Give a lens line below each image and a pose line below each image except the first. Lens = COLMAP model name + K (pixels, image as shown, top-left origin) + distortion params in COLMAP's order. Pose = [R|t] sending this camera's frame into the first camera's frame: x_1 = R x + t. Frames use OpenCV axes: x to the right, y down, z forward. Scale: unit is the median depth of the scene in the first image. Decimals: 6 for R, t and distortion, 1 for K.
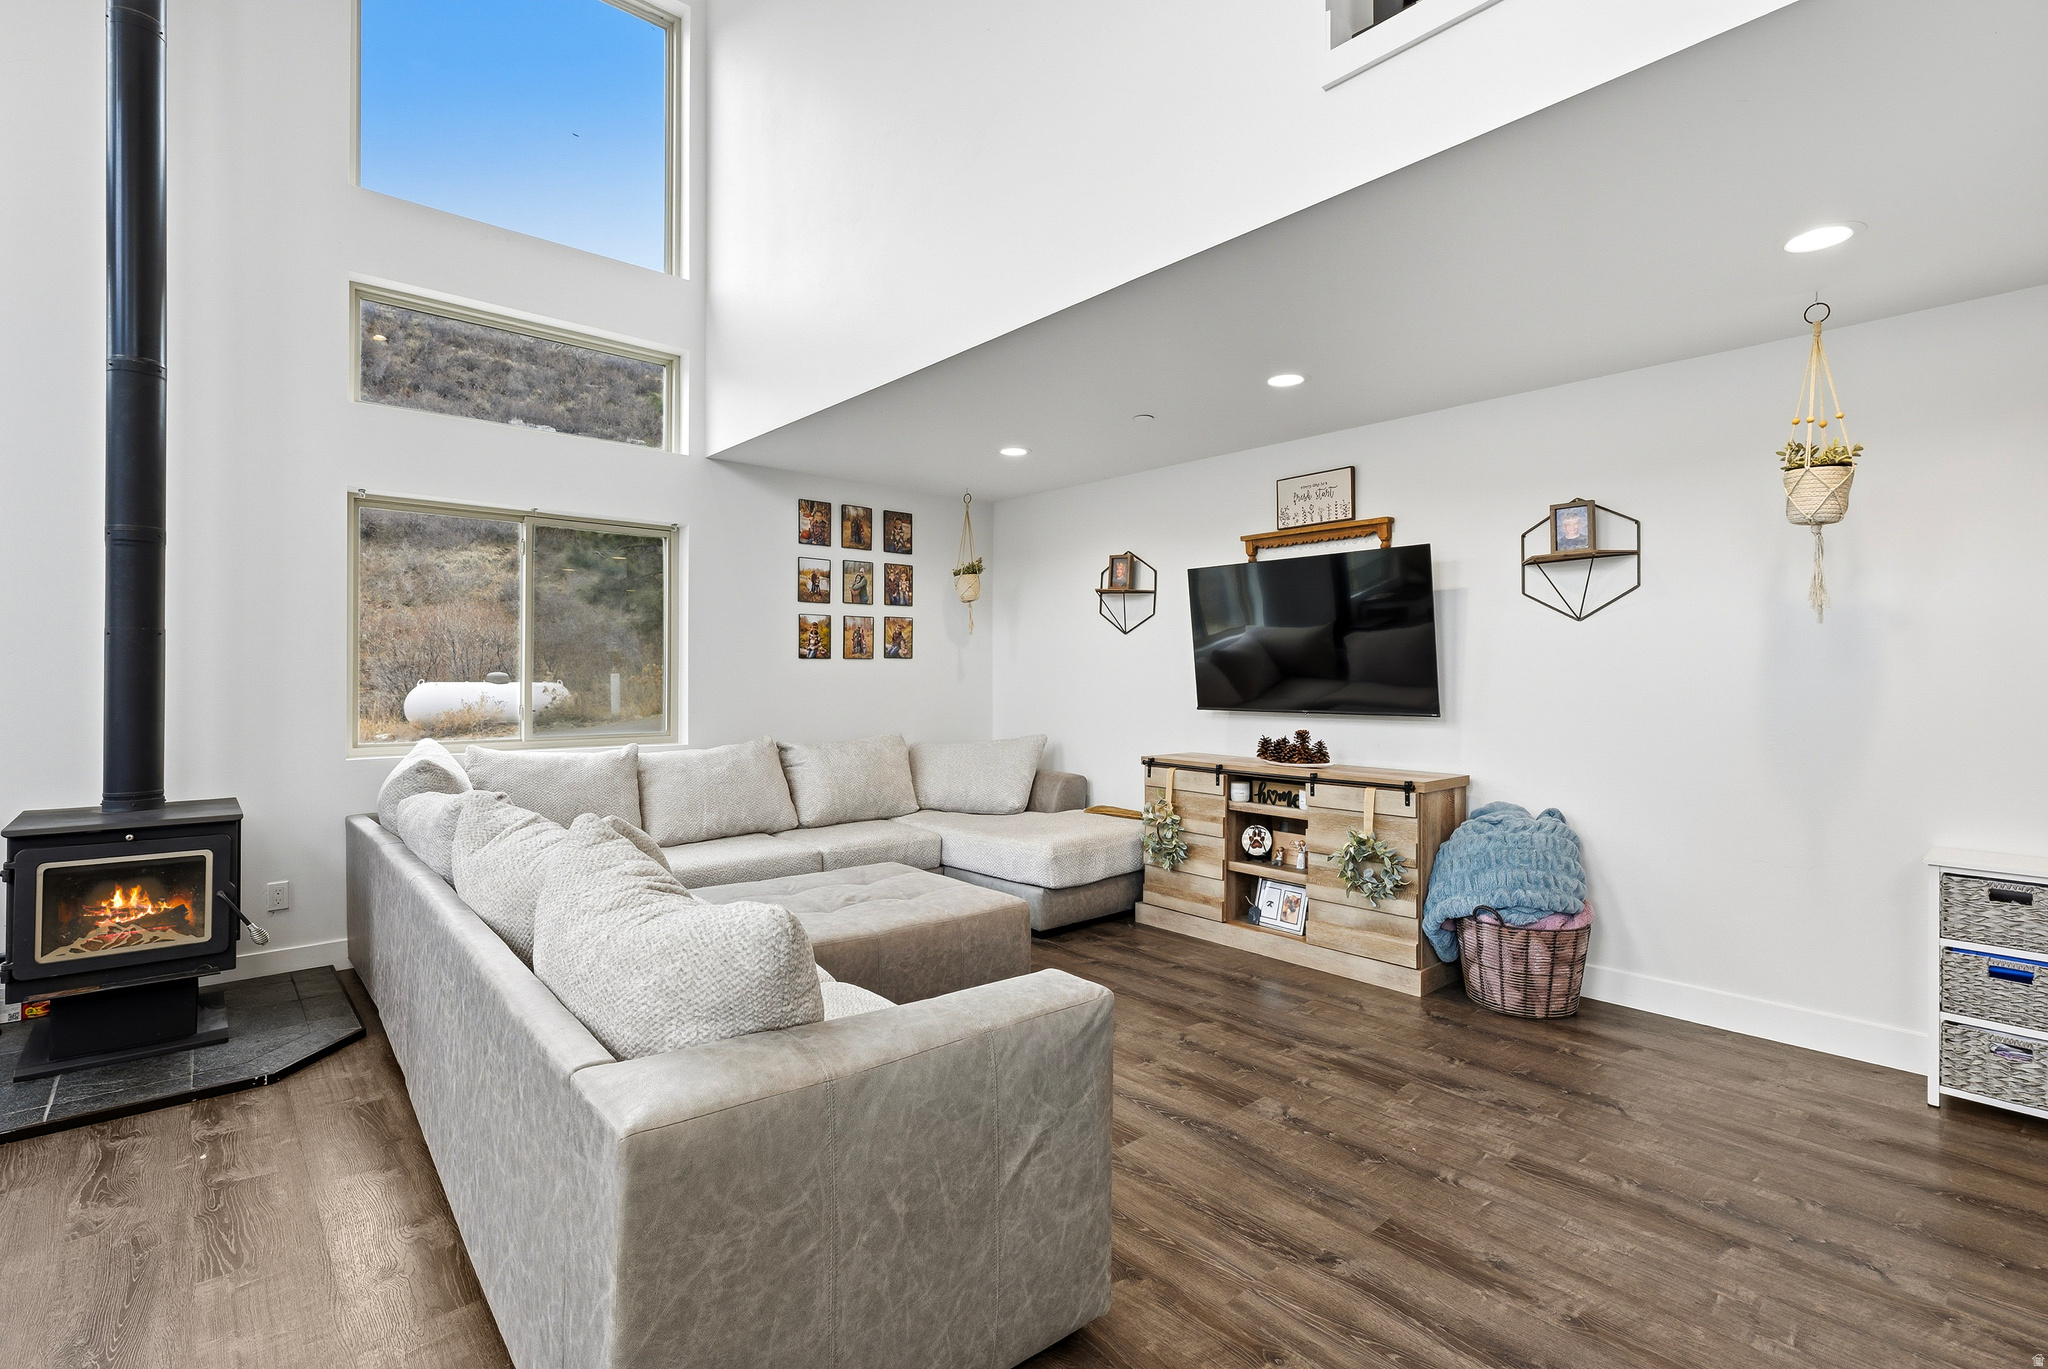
lens RADIAL K [[949.4, 0, 1018.9], [0, 949.4, 677.5], [0, 0, 1]] dist [-0.005627, 0.000665]
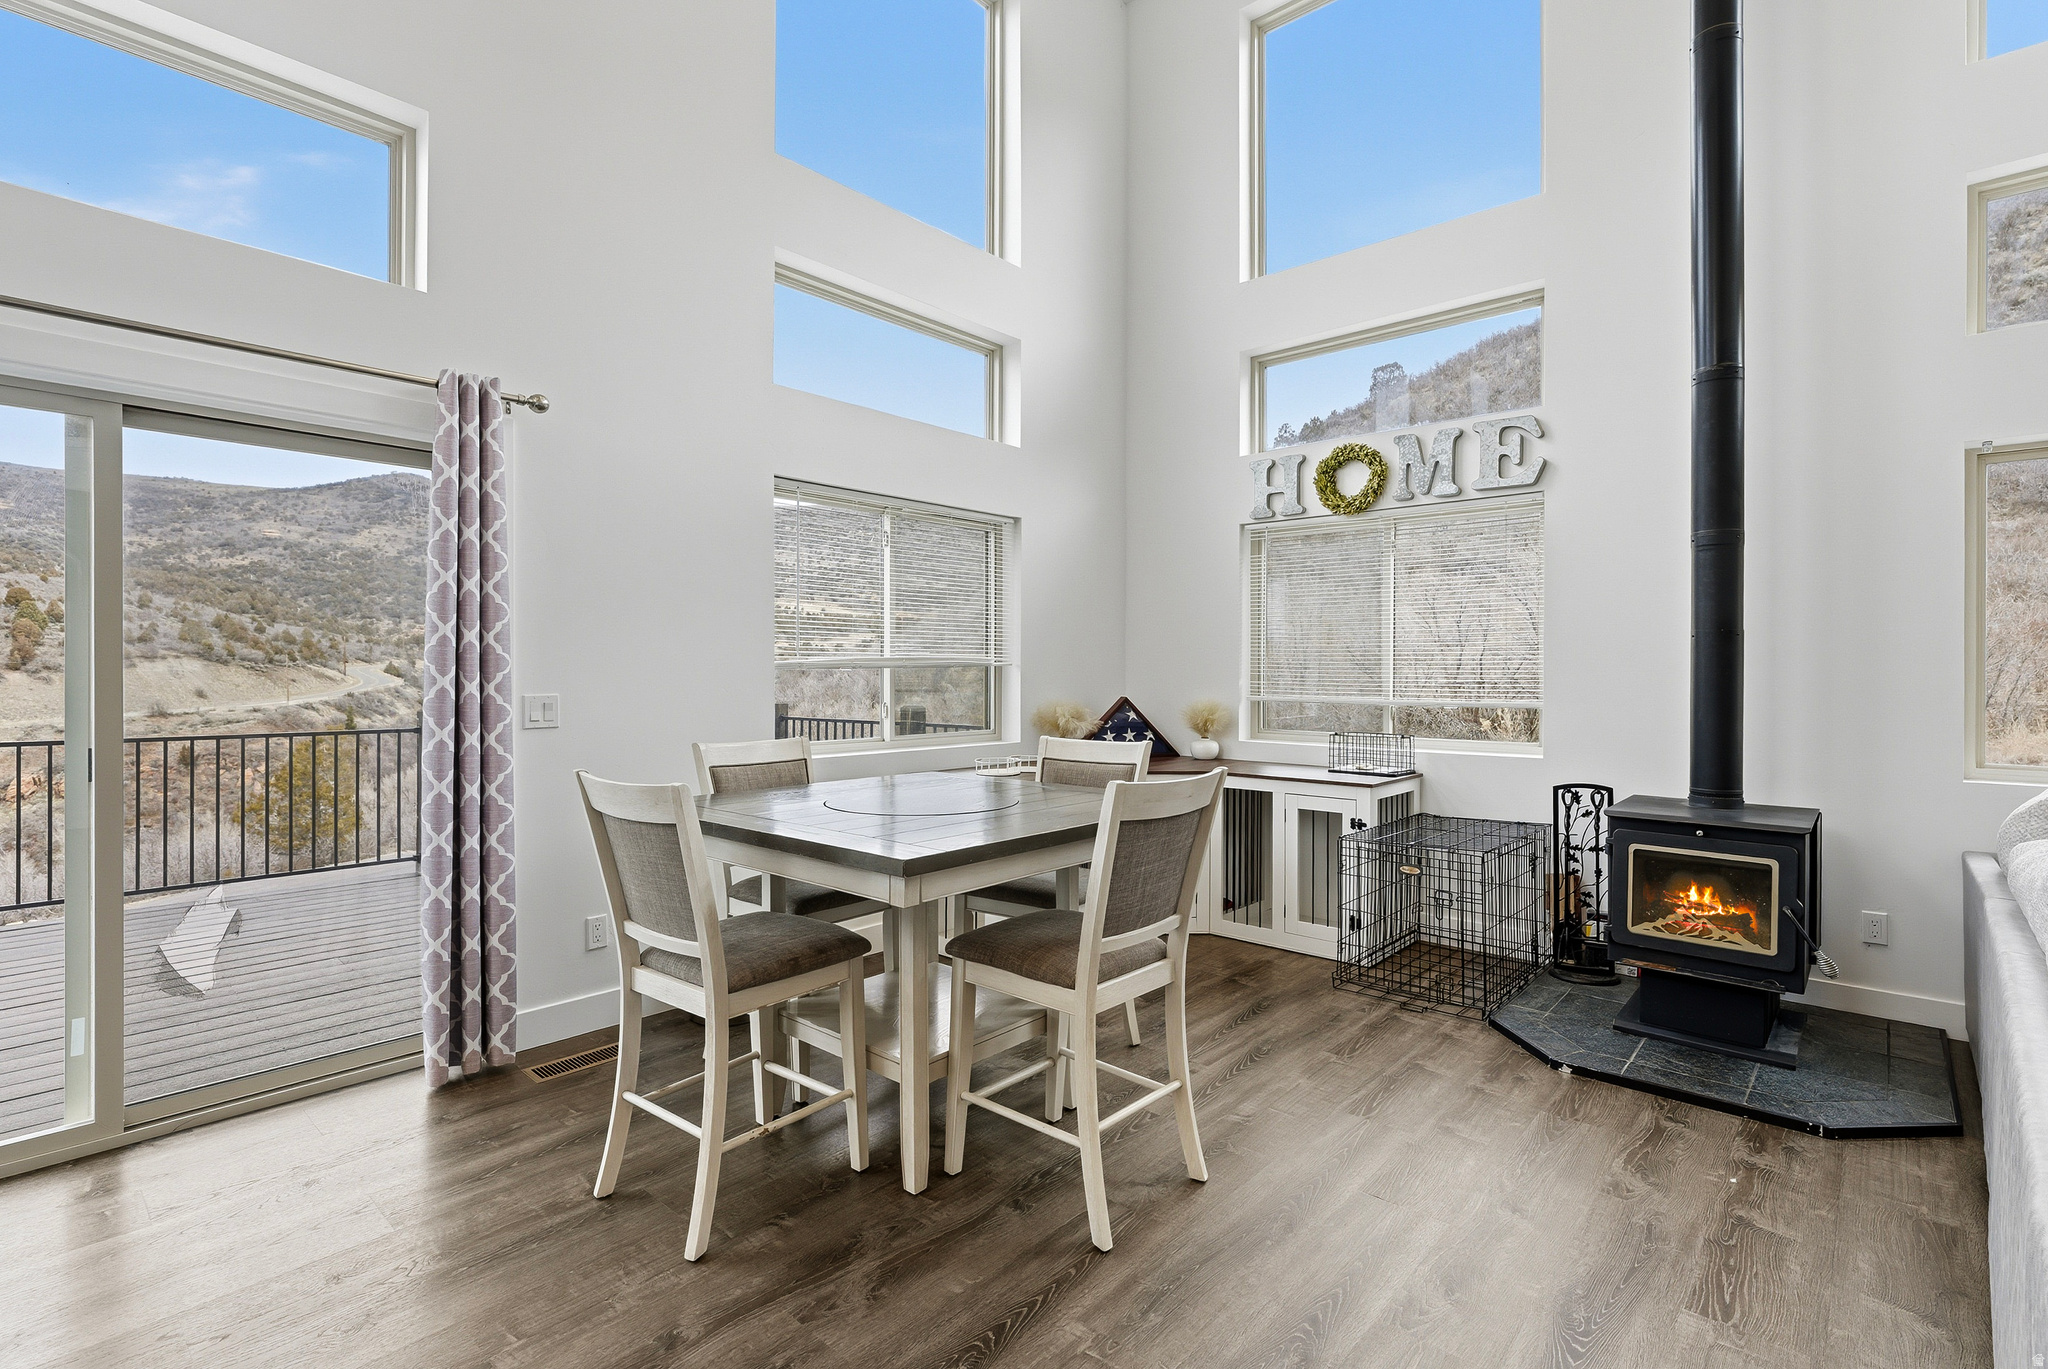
lens RADIAL K [[949.4, 0, 1017.3], [0, 949.4, 678.6], [0, 0, 1]] dist [-0.005627, 0.000665]
pose [[0.100030, 0.004172, -0.994976, 0.010583], [-0.004151, 0.999984, 0.003776, -0.000497], [0.994976, 0.003752, 0.100045, 0.150372]]
